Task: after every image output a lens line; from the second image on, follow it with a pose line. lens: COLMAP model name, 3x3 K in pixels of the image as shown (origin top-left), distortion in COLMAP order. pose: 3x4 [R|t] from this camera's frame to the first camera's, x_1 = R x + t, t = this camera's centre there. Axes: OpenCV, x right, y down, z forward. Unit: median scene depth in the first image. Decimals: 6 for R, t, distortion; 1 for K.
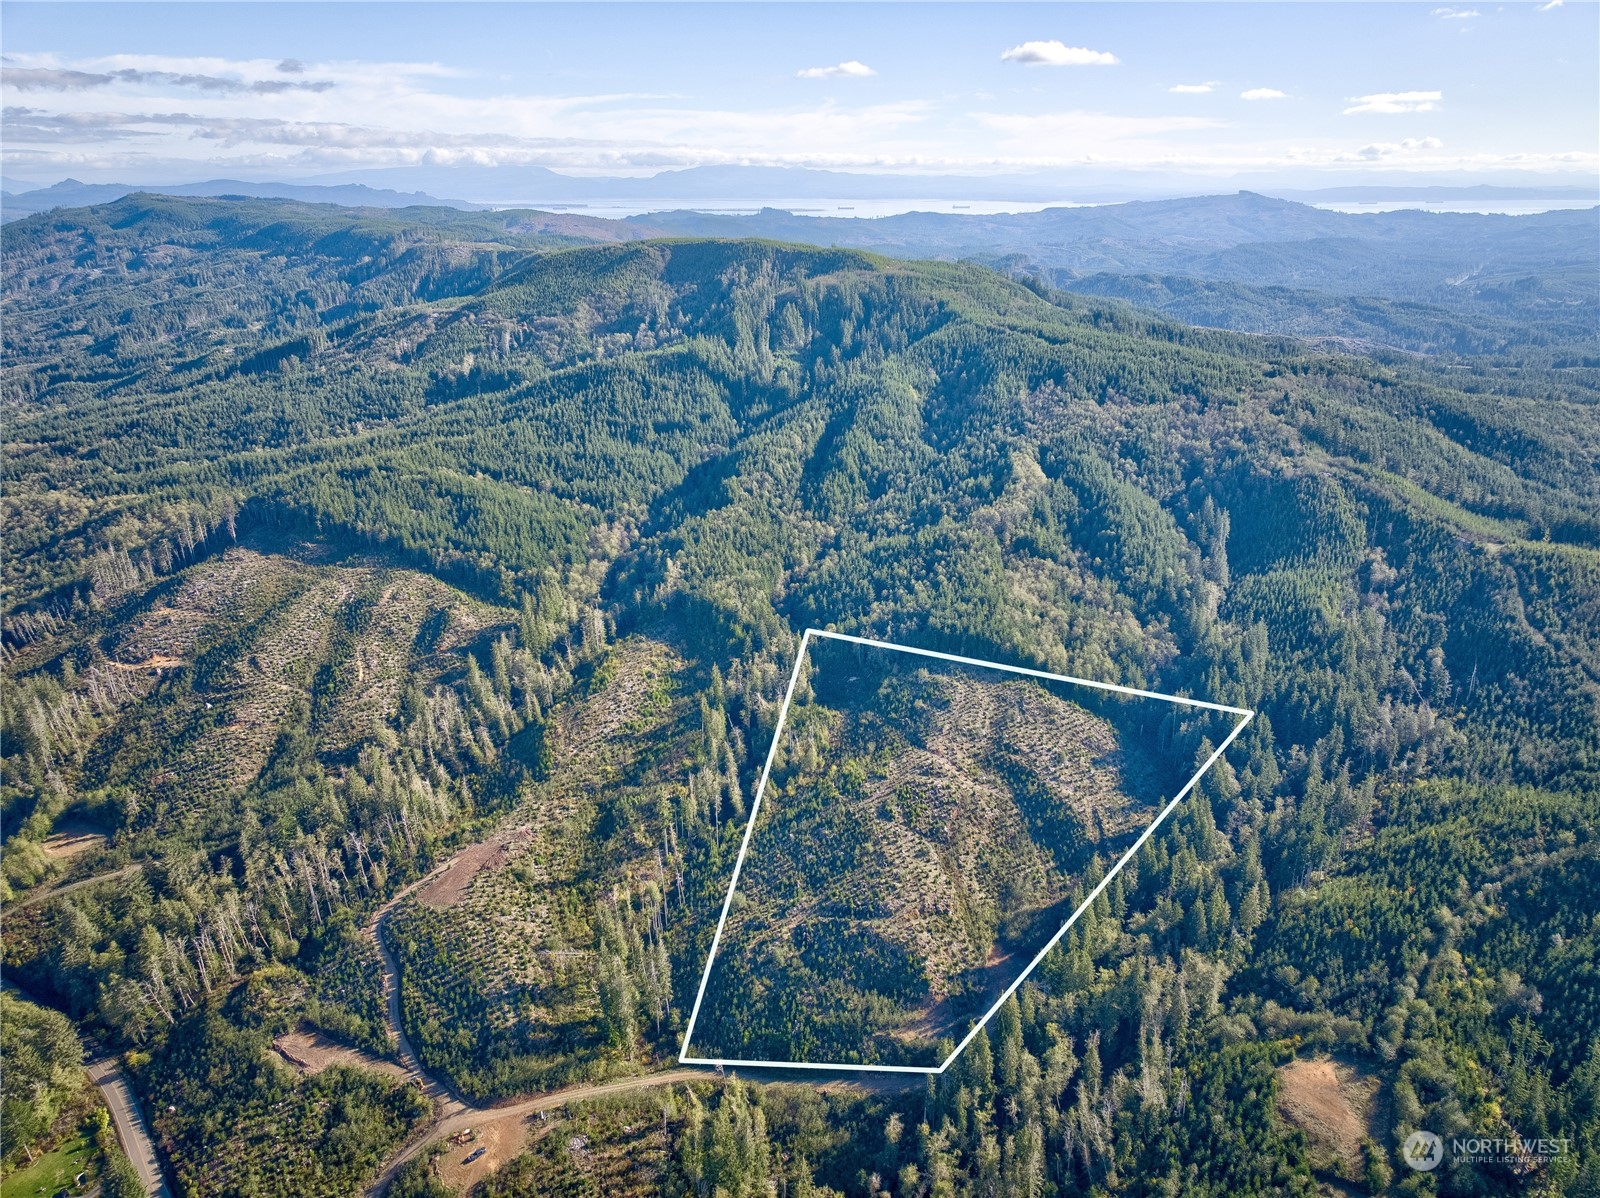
lens RADIAL K [[1011.7, 0, 800.0], [0, 1011.7, 599.0], [0, 0, 1]] dist [0.037393, -0.026889]
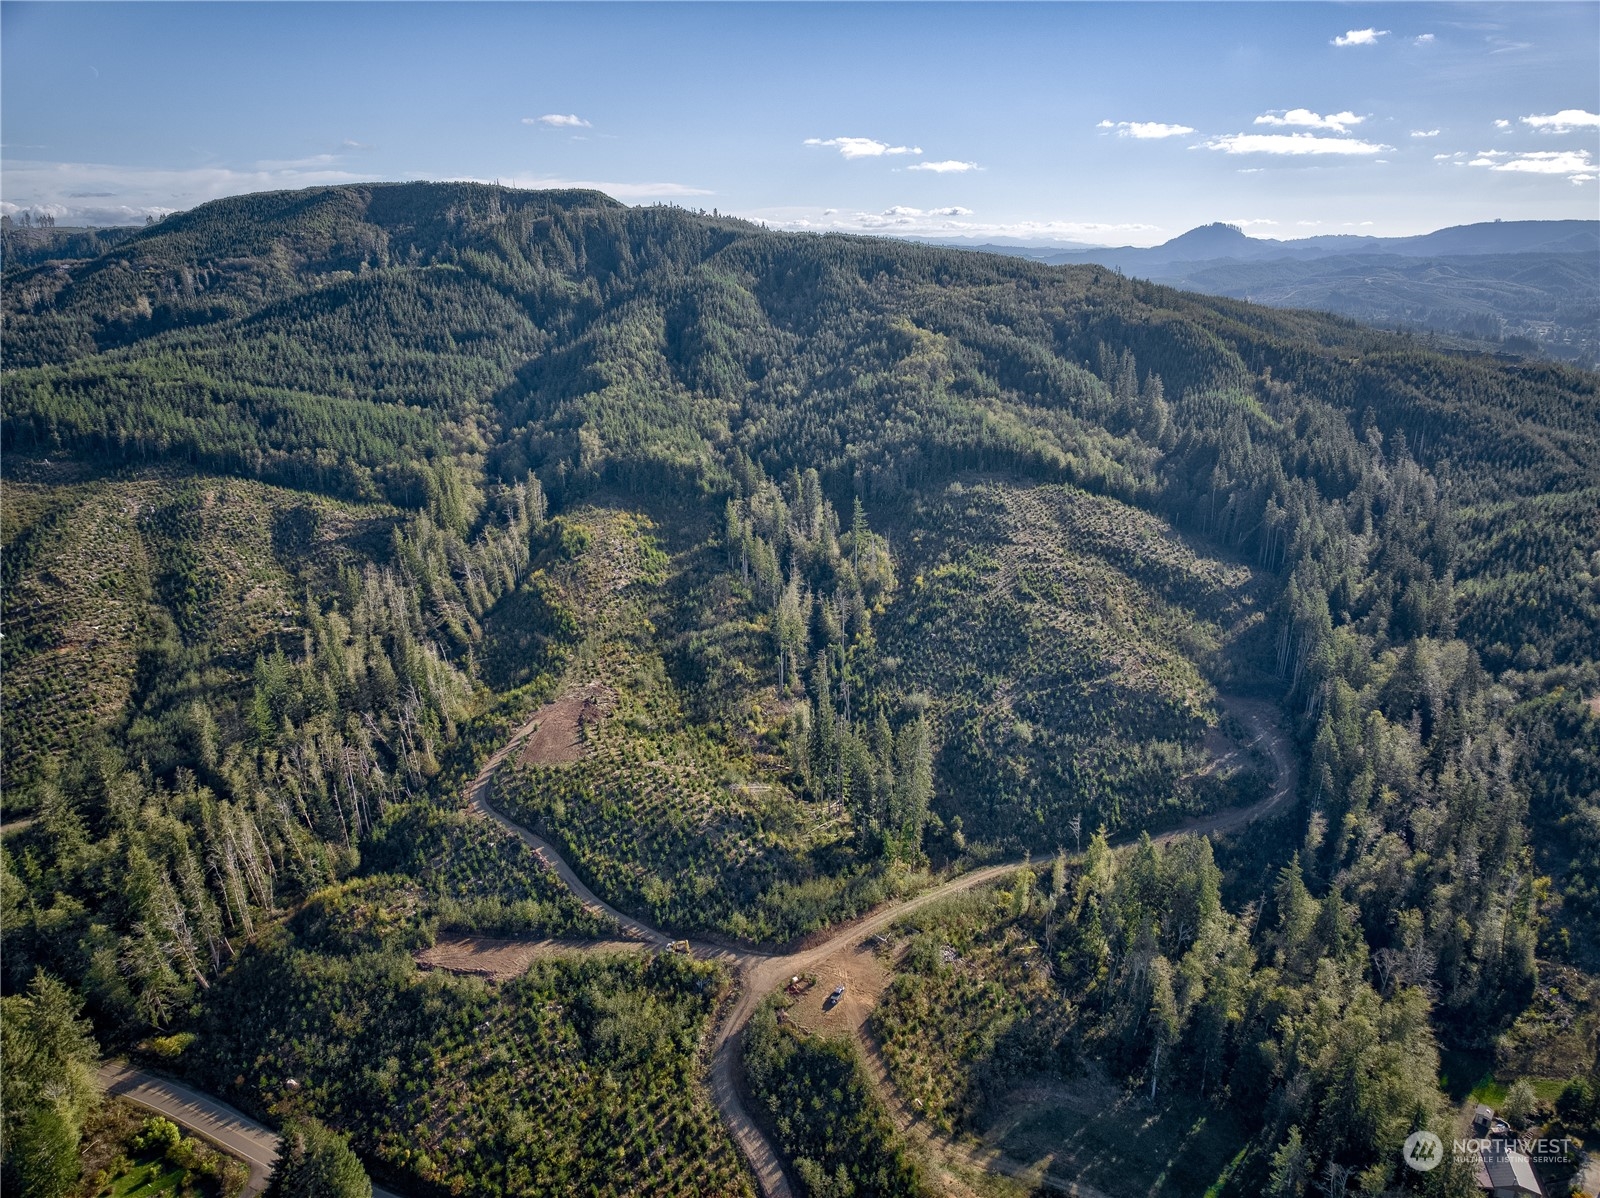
lens RADIAL K [[1010.5, 0, 800.0], [0, 1010.5, 599.0], [0, 0, 1]] dist [-0.003715, -0.001211]
pose [[0.934541, -0.111685, 0.337874, -0.314602], [0.120583, 0.992689, -0.005392, 0.154391], [-0.334802, 0.045781, 0.941176, 0.189962]]
